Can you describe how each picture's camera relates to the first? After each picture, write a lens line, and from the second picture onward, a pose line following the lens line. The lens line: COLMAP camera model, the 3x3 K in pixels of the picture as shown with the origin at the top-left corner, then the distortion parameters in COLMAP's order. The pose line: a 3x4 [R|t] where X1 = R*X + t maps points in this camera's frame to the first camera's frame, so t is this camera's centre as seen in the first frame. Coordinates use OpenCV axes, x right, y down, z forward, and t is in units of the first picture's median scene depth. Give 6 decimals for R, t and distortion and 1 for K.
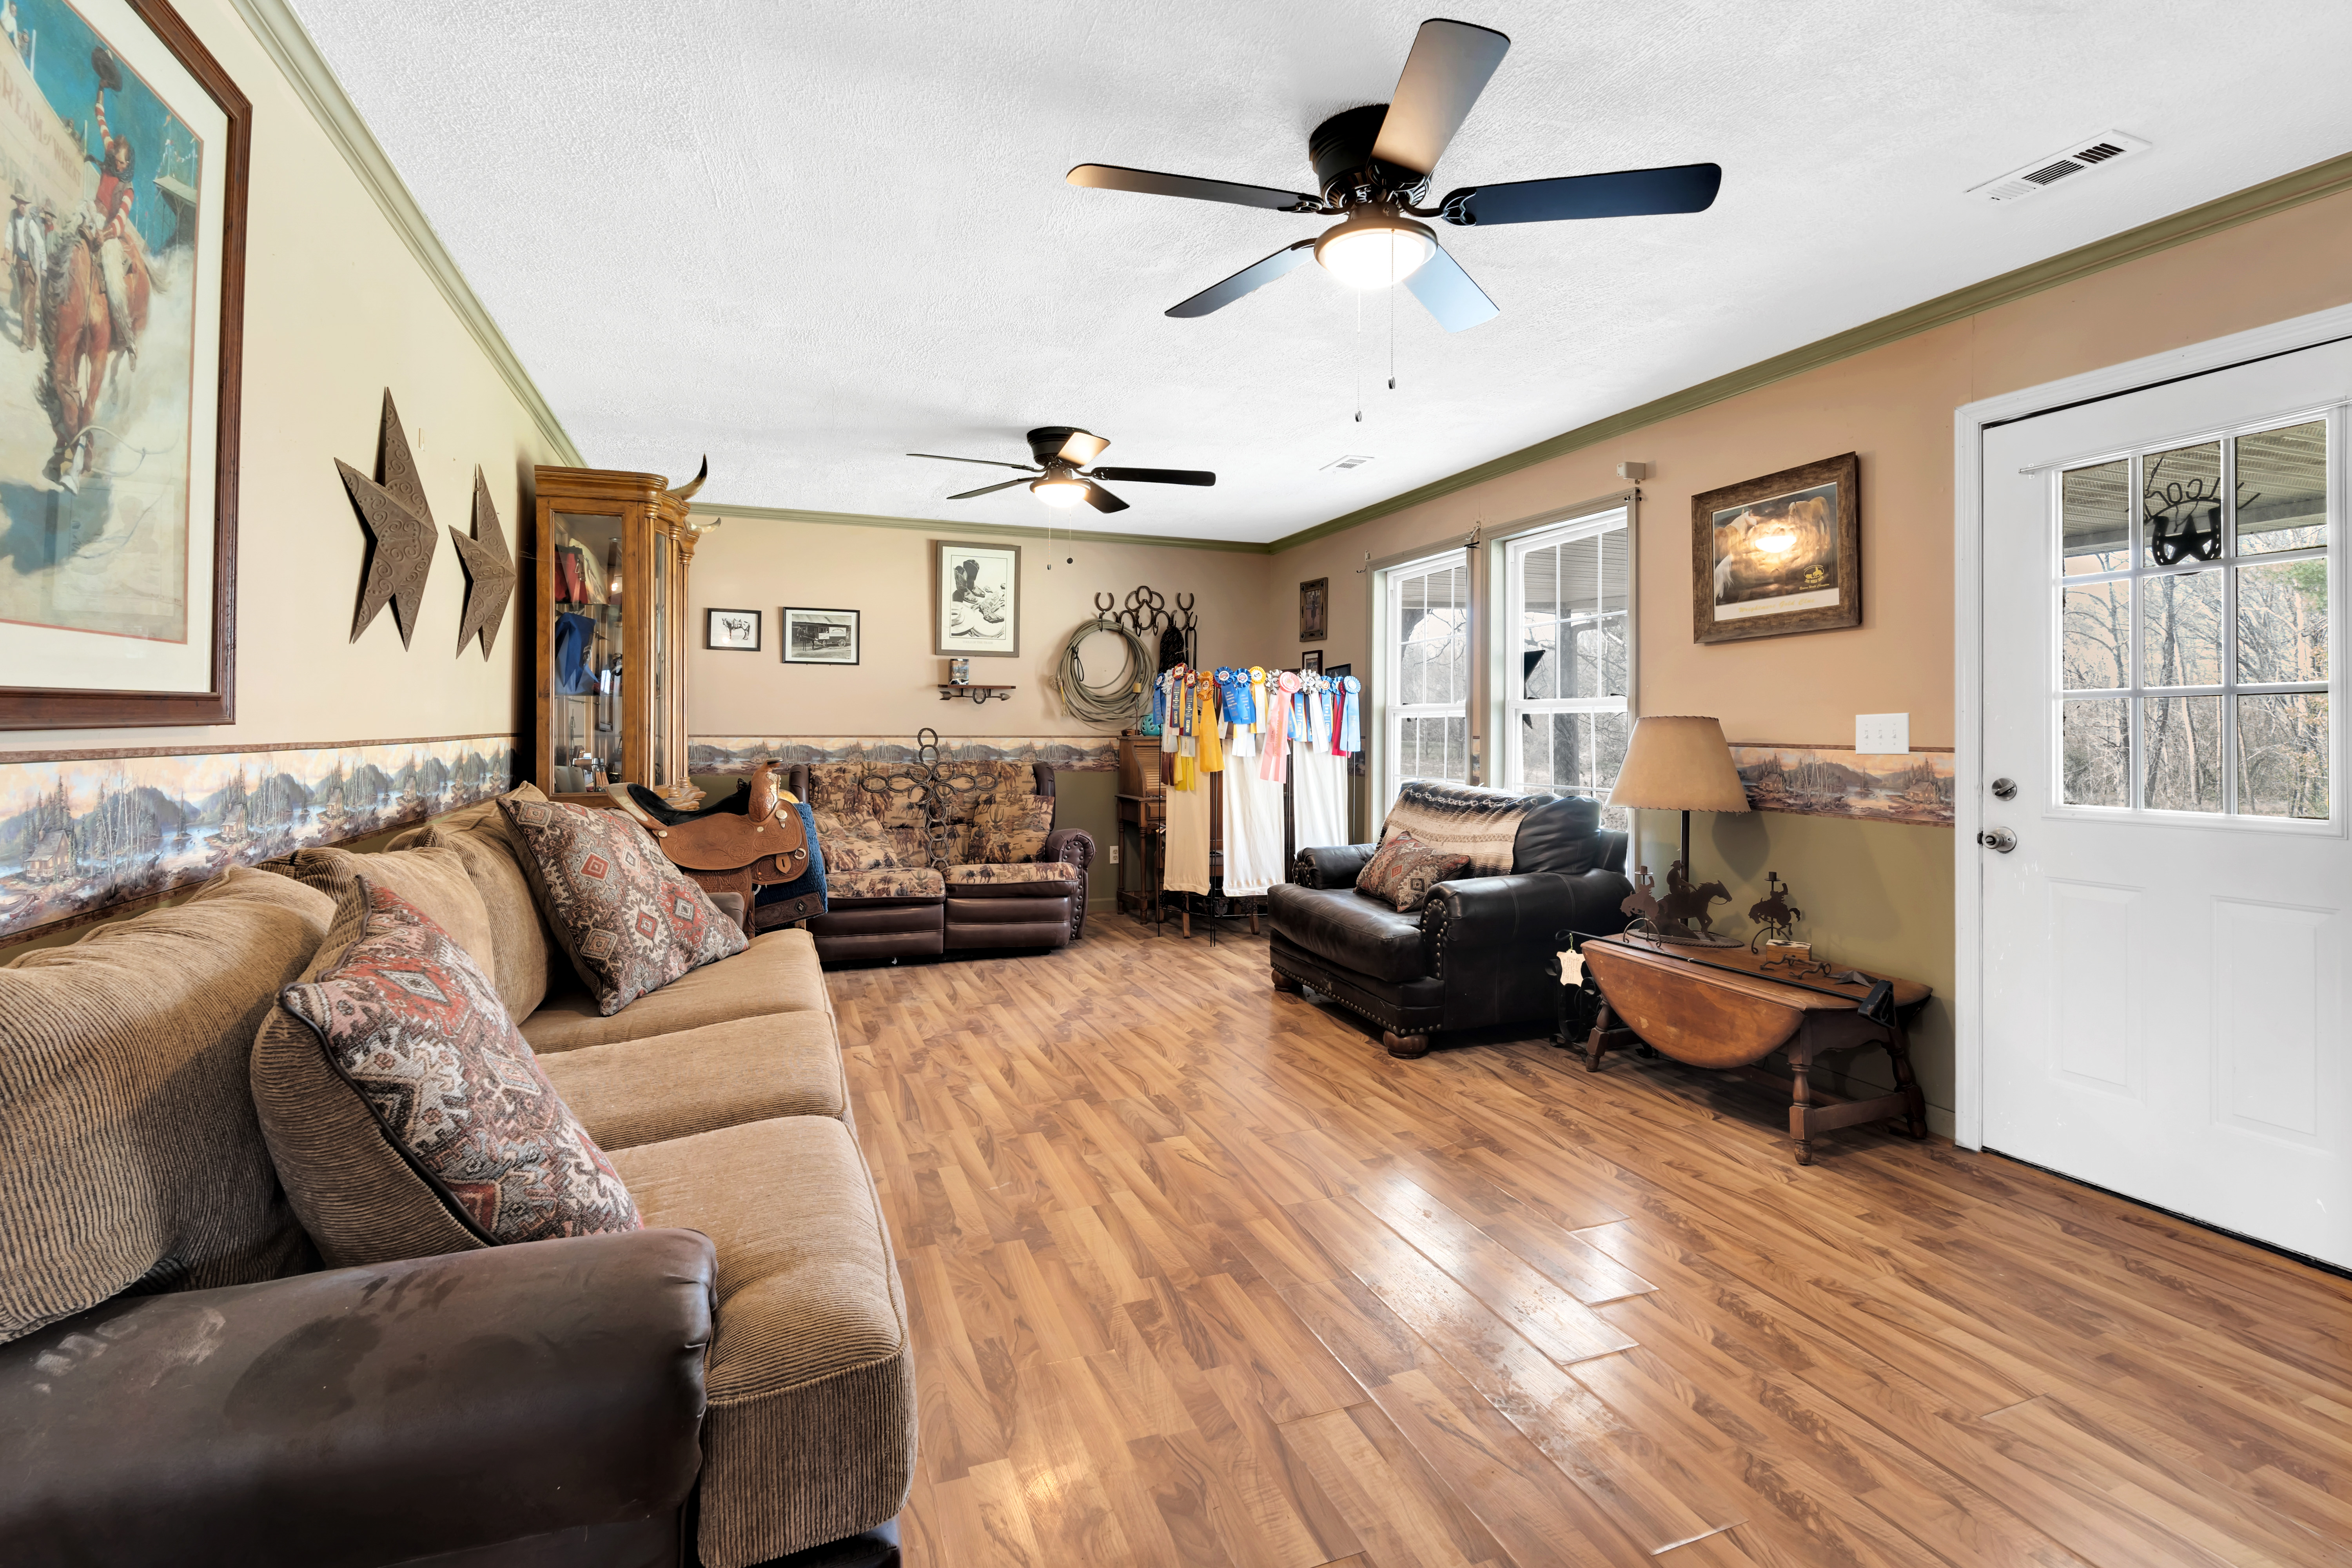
lens RADIAL K [[1081.7, 0, 1191.2], [0, 1081.7, 722.4], [0, 0, 1]] dist [-0.007135, 0.002660]
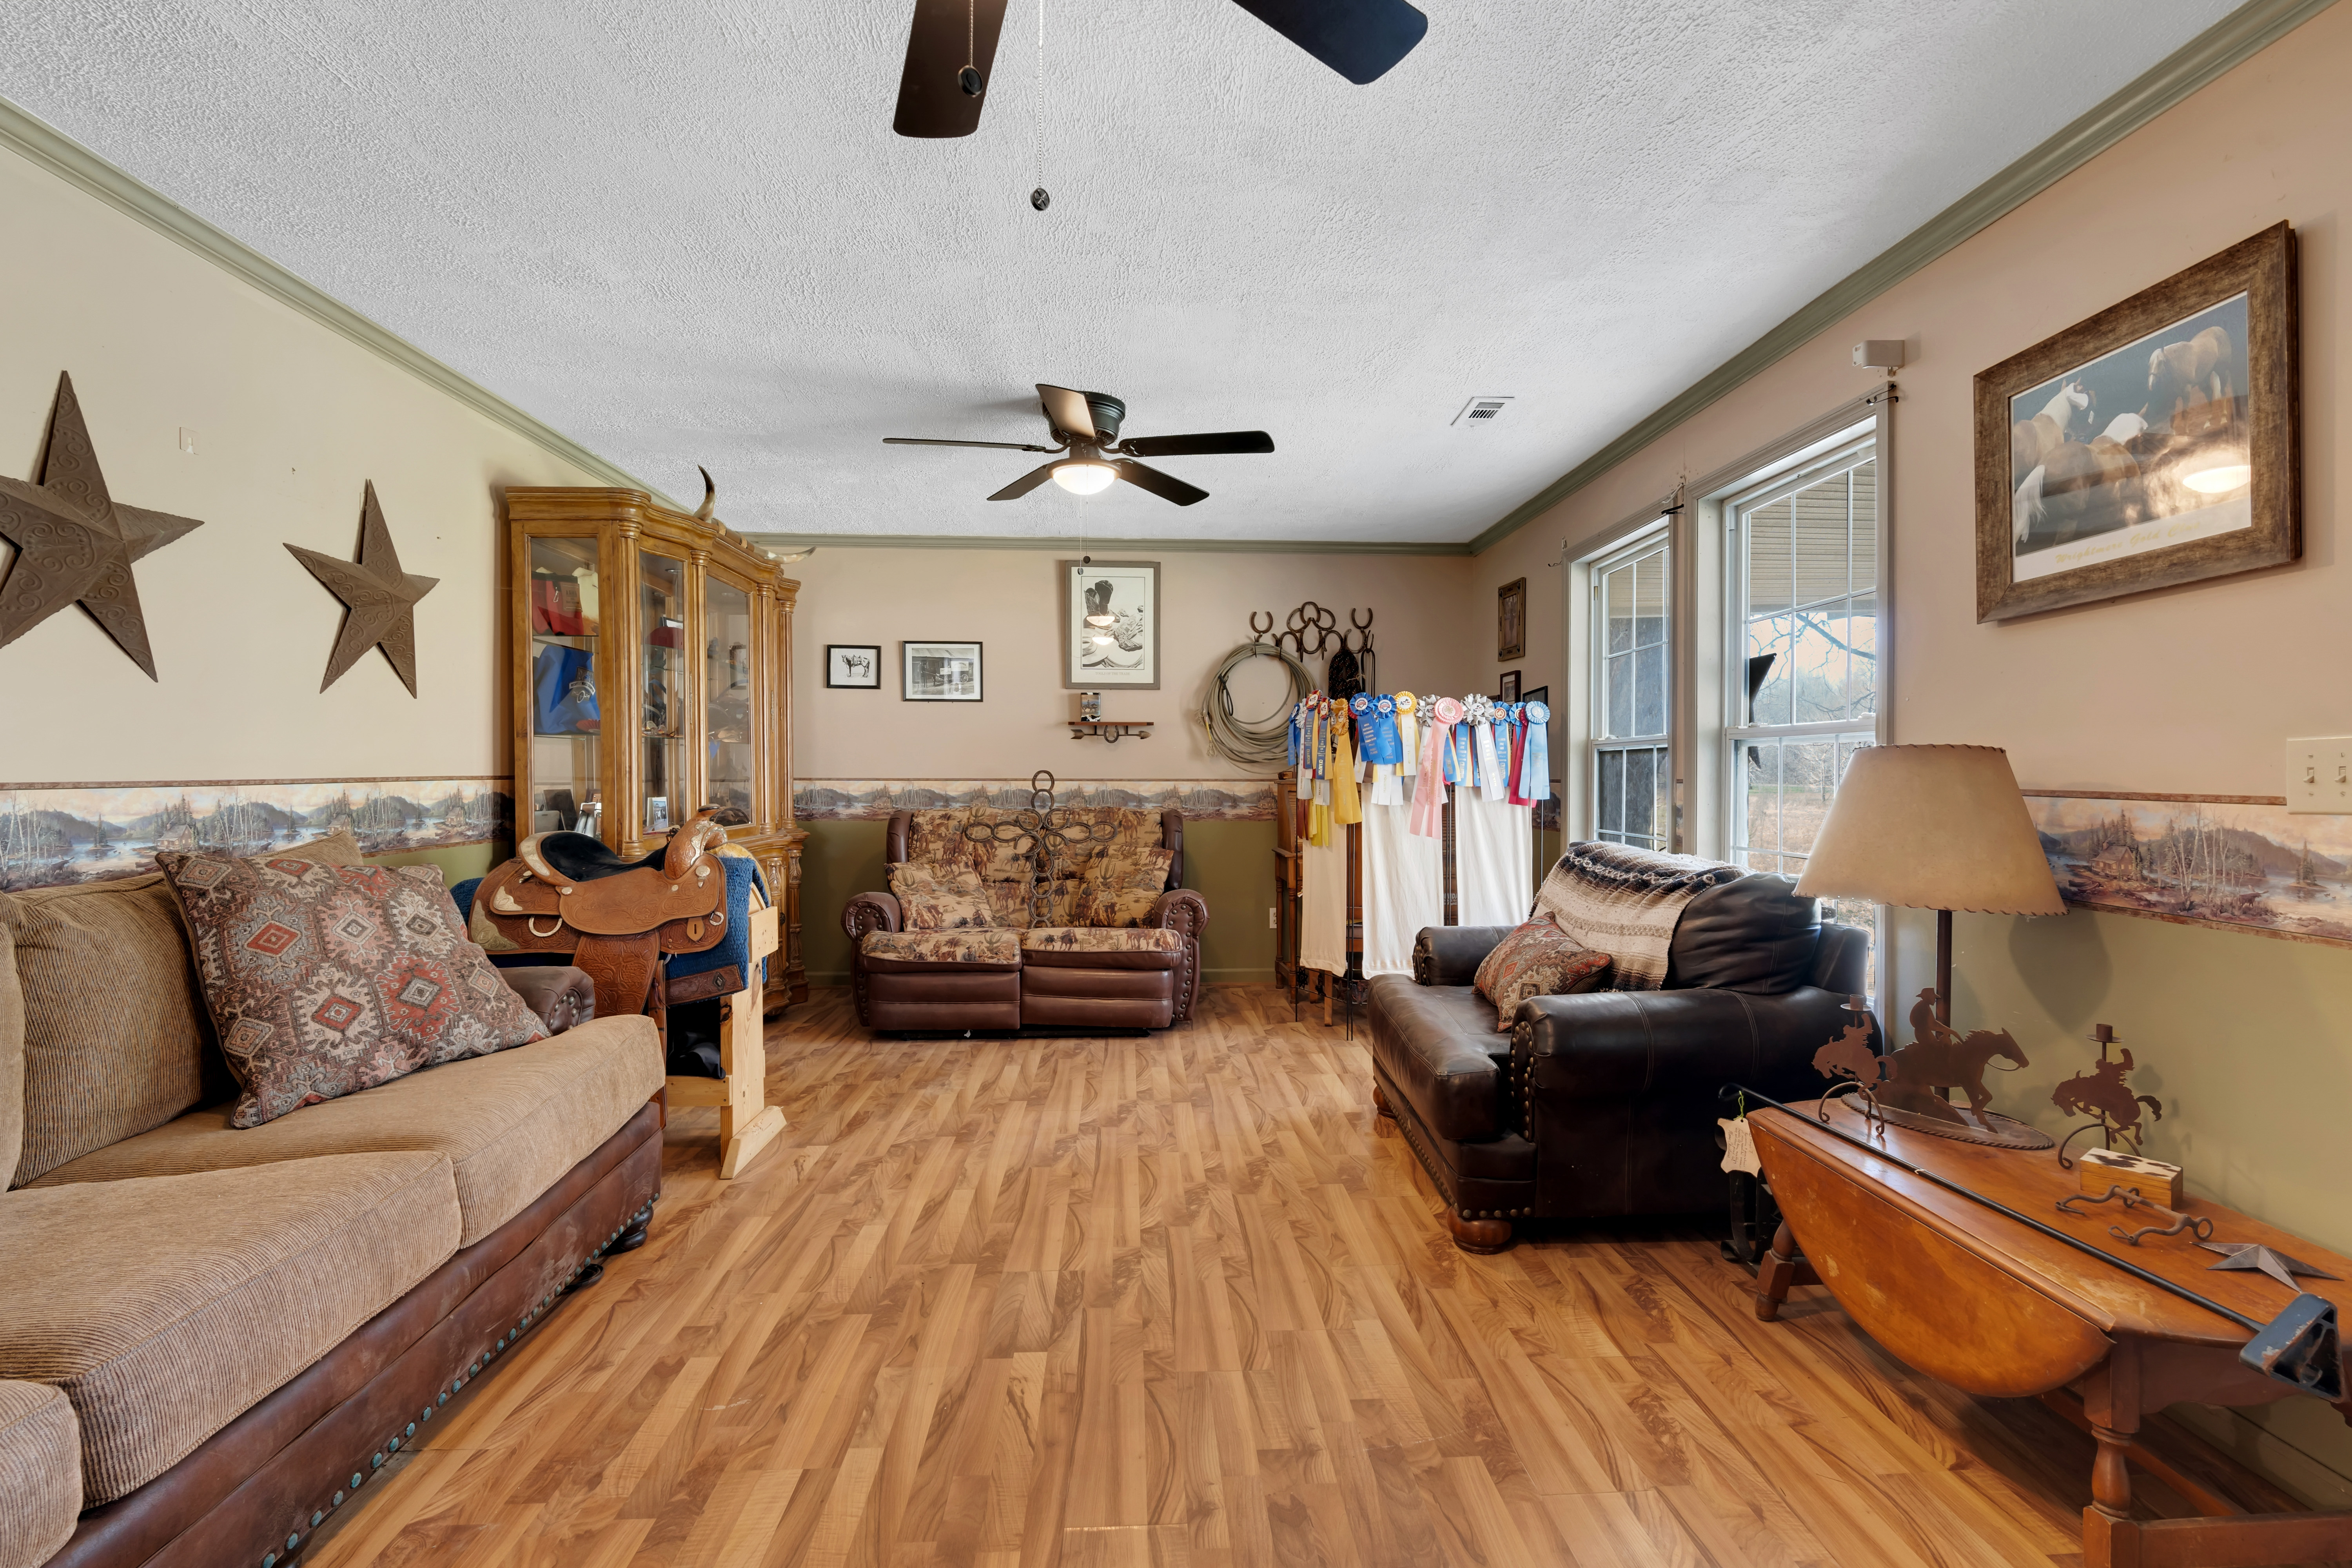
lens RADIAL K [[1081.7, 0, 1194.6], [0, 1081.7, 778.6], [0, 0, 1]] dist [-0.007135, 0.002660]
pose [[0.949785, -0.000307, -0.312904, 0.257833], [0.003810, 0.999937, 0.010584, 0.005097], [0.312881, -0.011244, 0.949726, 0.319347]]
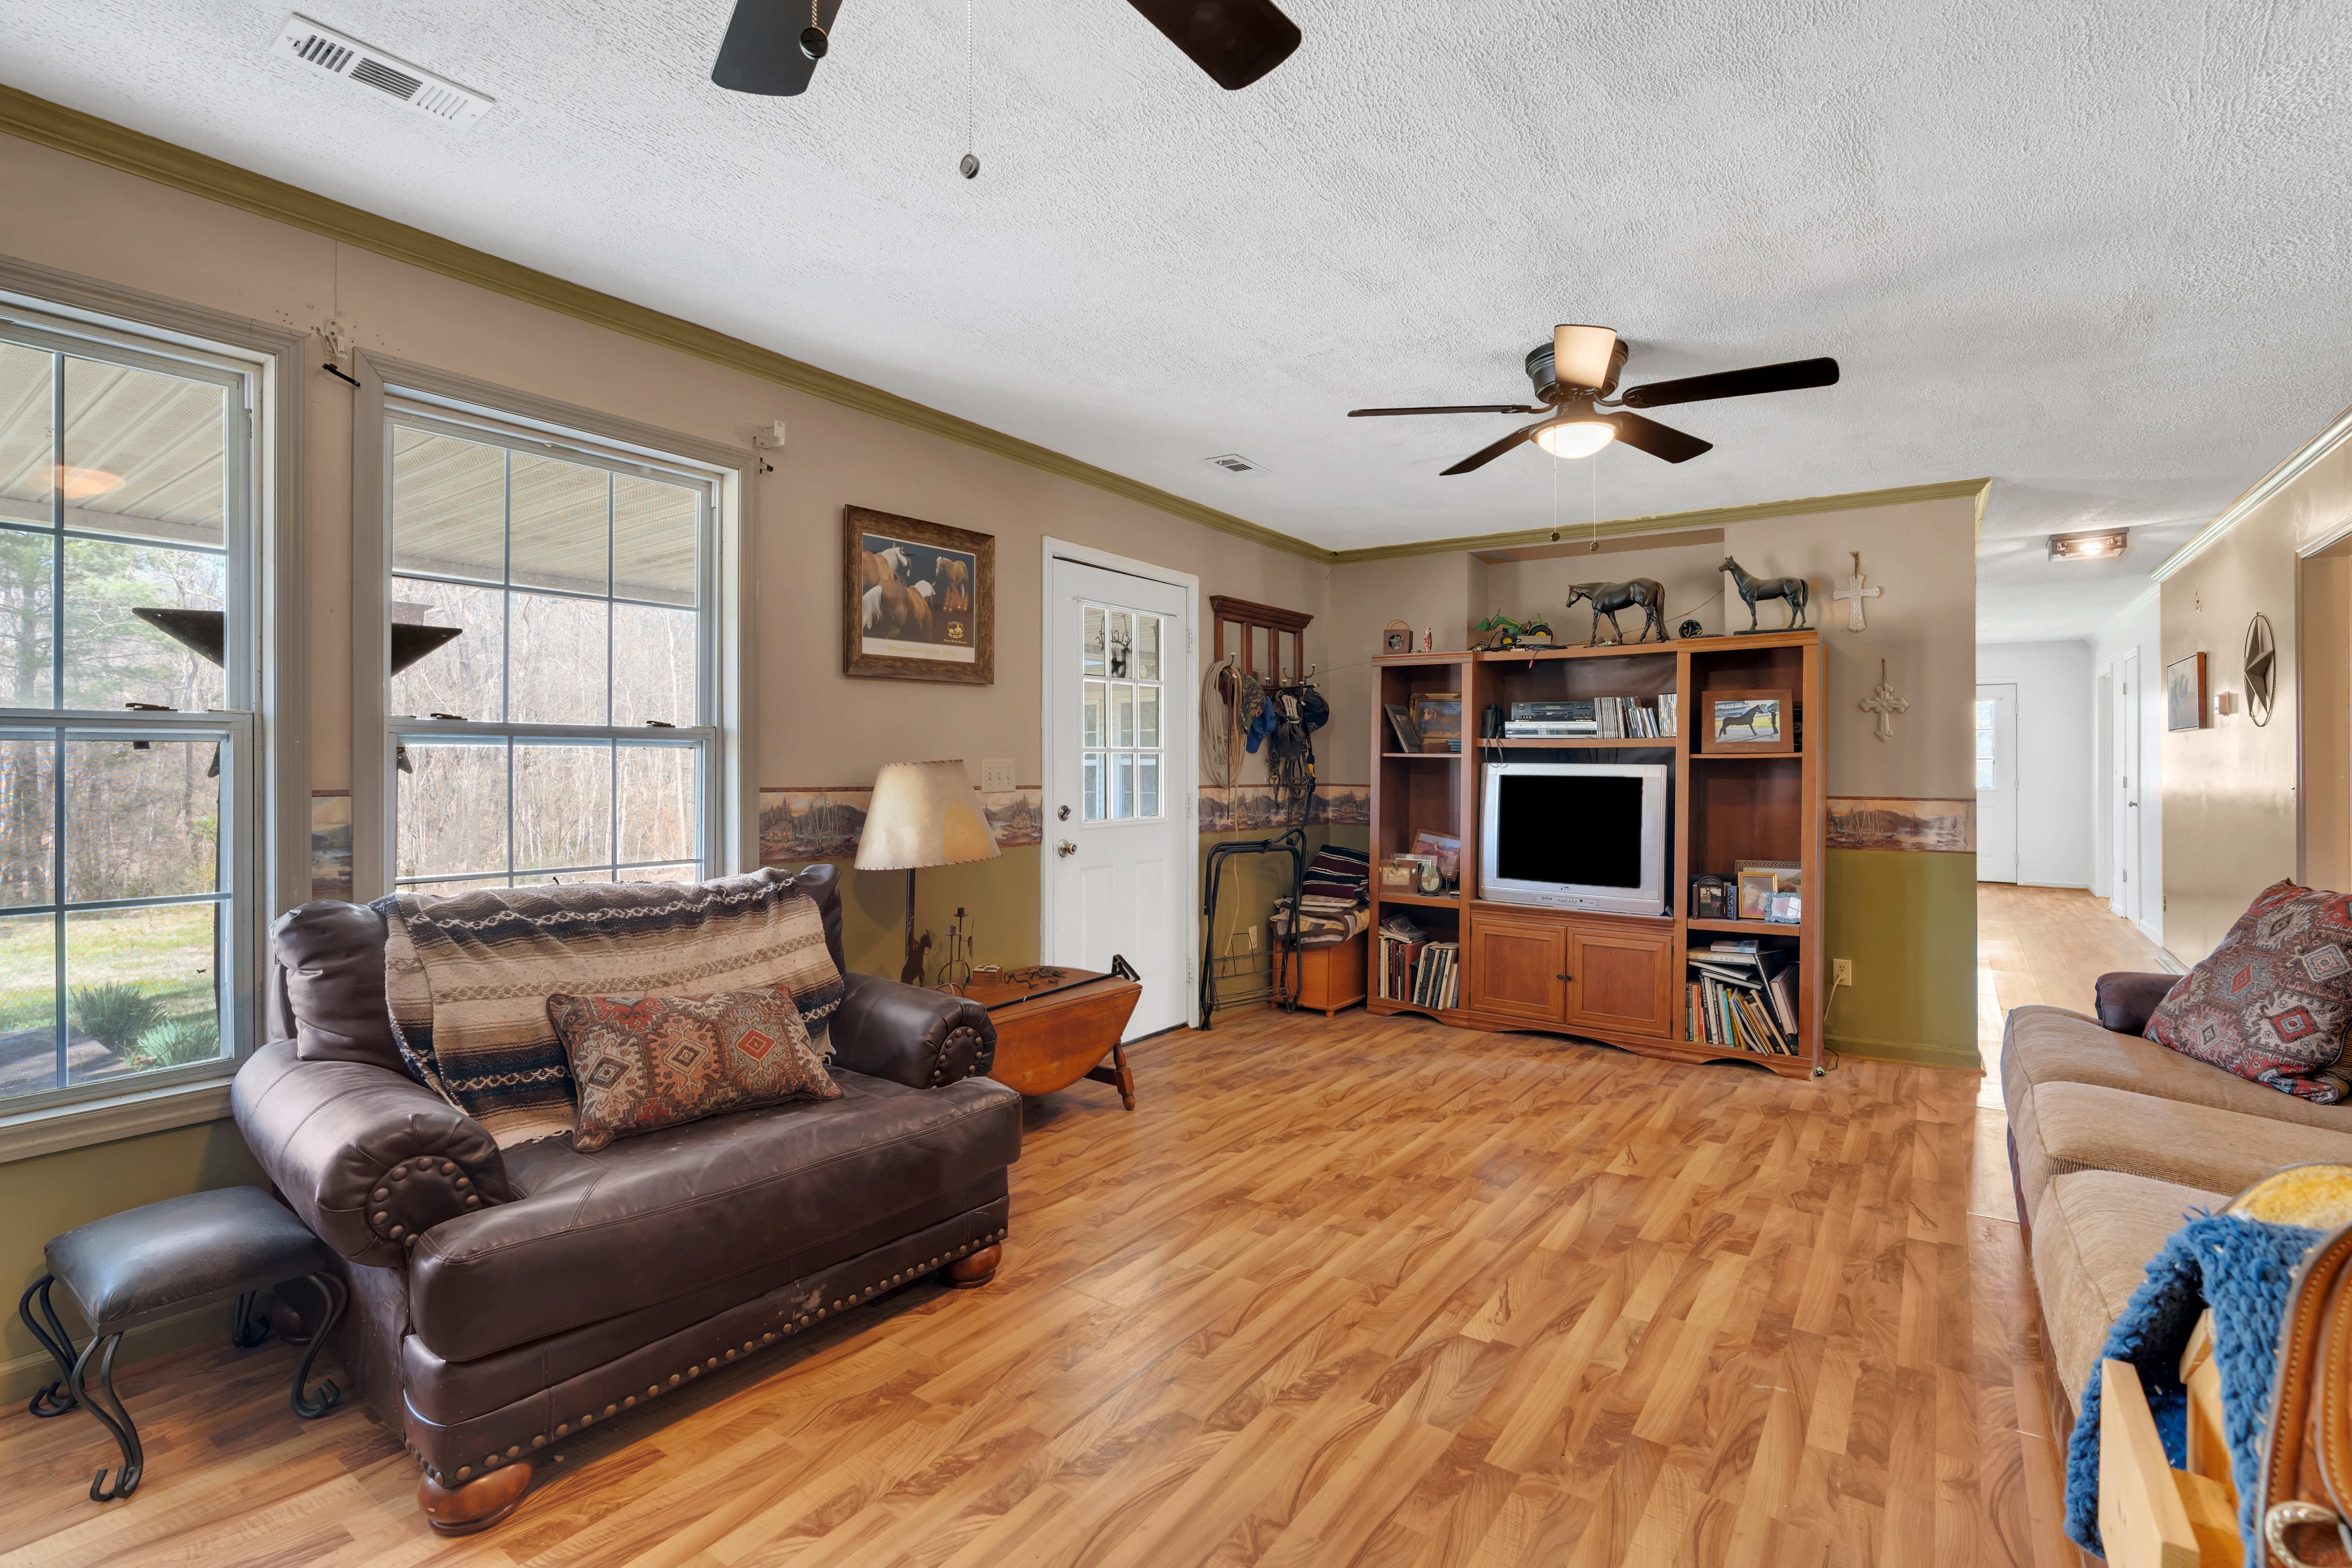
lens RADIAL K [[1081.7, 0, 1180.1], [0, 1081.7, 771.3], [0, 0, 1]] dist [-0.007135, 0.002660]
pose [[-0.542453, -0.008814, 0.840040, -0.442119], [-0.008861, 0.999949, 0.004770, -0.001709], [-0.840039, -0.004856, -0.542504, 1.333340]]
